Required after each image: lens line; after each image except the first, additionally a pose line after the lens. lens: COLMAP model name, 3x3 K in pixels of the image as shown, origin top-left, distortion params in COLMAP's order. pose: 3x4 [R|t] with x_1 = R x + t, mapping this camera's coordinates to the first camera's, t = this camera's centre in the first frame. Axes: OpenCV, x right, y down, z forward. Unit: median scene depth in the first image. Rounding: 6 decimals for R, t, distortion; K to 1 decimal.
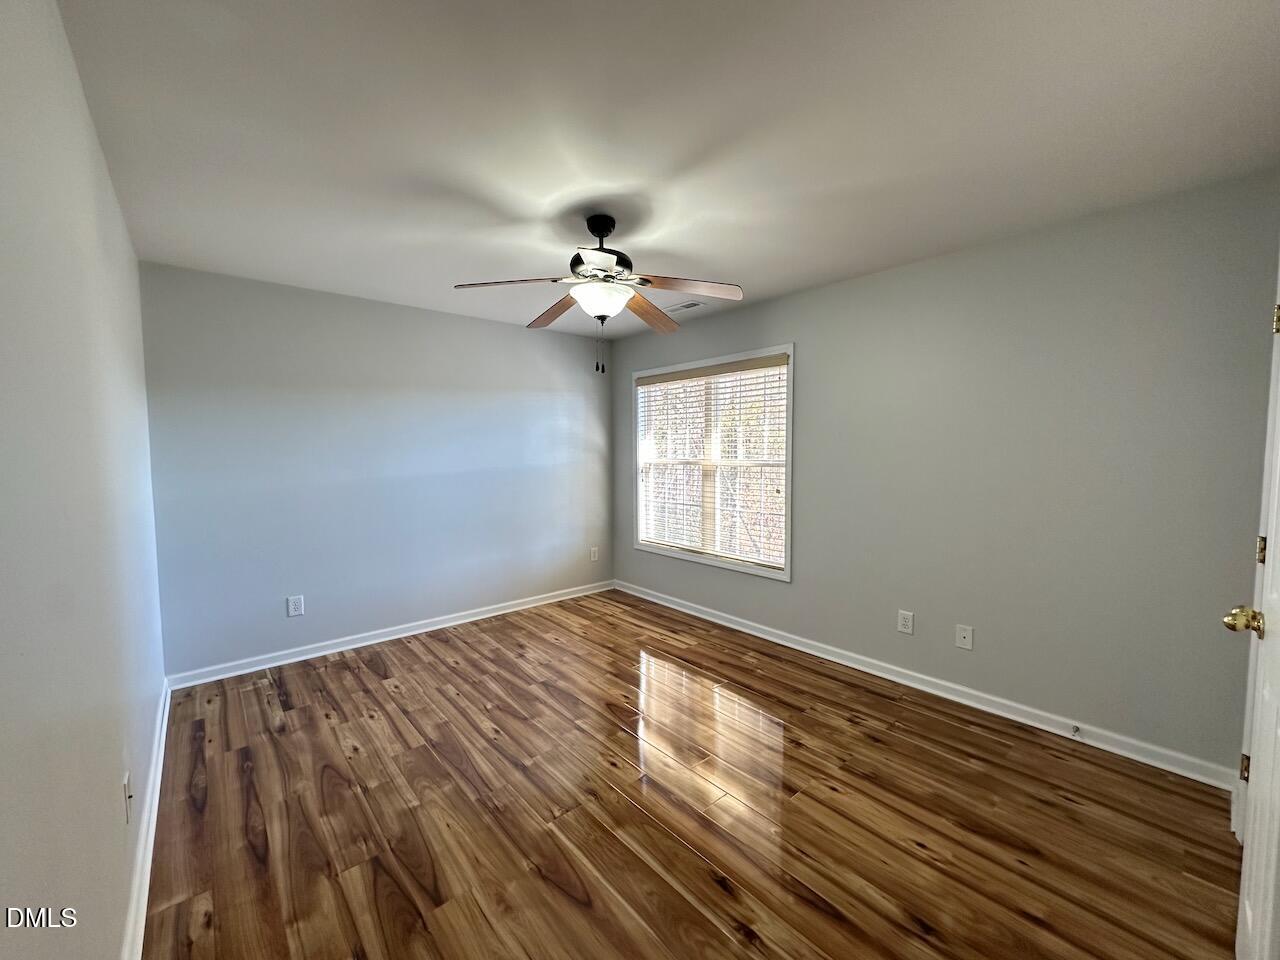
lens RADIAL K [[509.0, 0, 642.3], [0, 509.0, 480.8], [0, 0, 1]] dist [-0.001194, -0.000134]
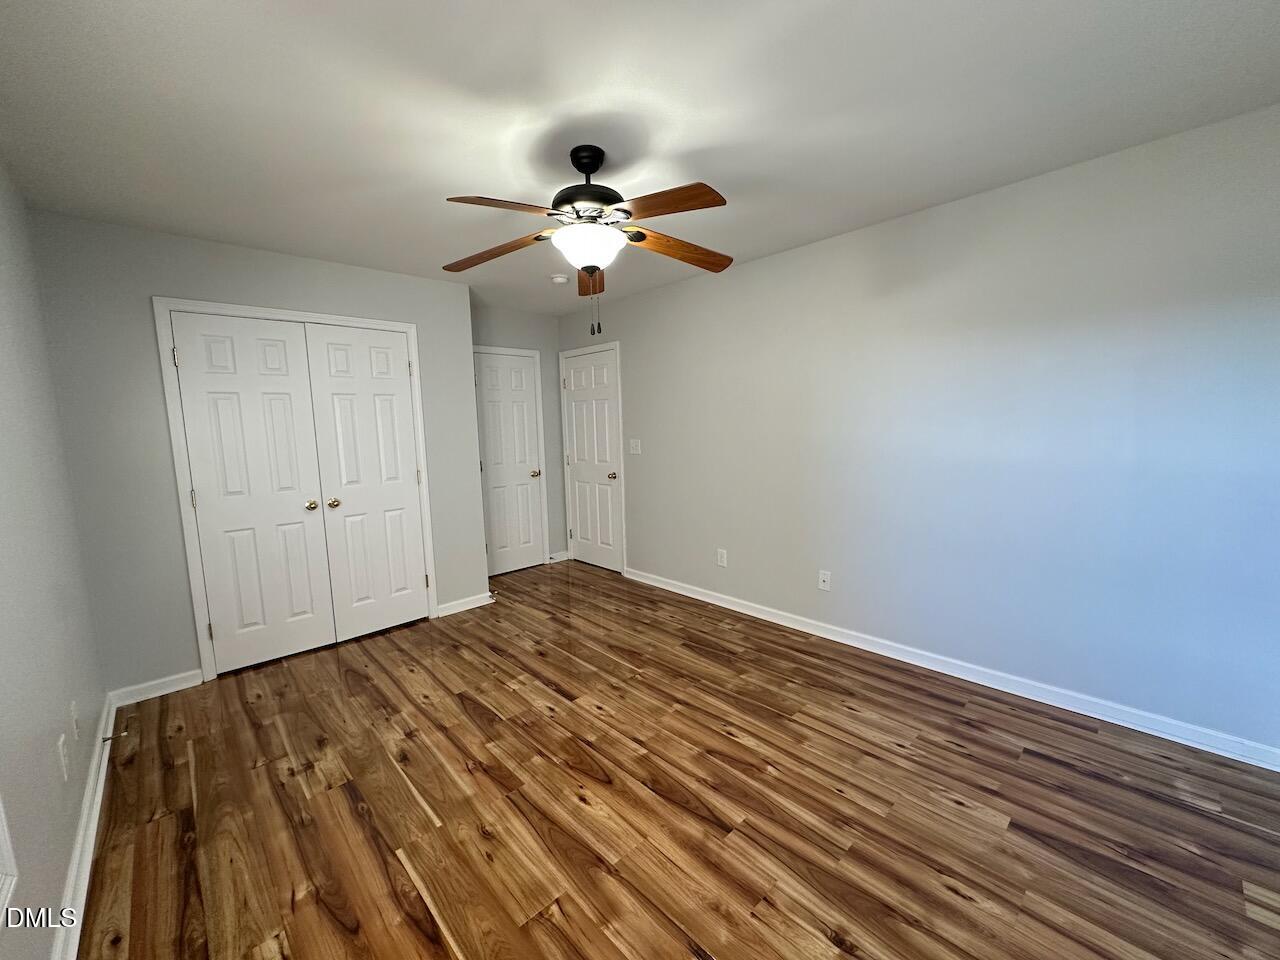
lens RADIAL K [[509.0, 0, 643.3], [0, 509.0, 485.0], [0, 0, 1]] dist [-0.001194, -0.000134]
pose [[-0.998544, 0.037609, -0.038669, -0.122830], [0.029995, 0.982944, 0.181444, -0.116729], [0.044833, 0.180020, -0.982641, 1.942767]]
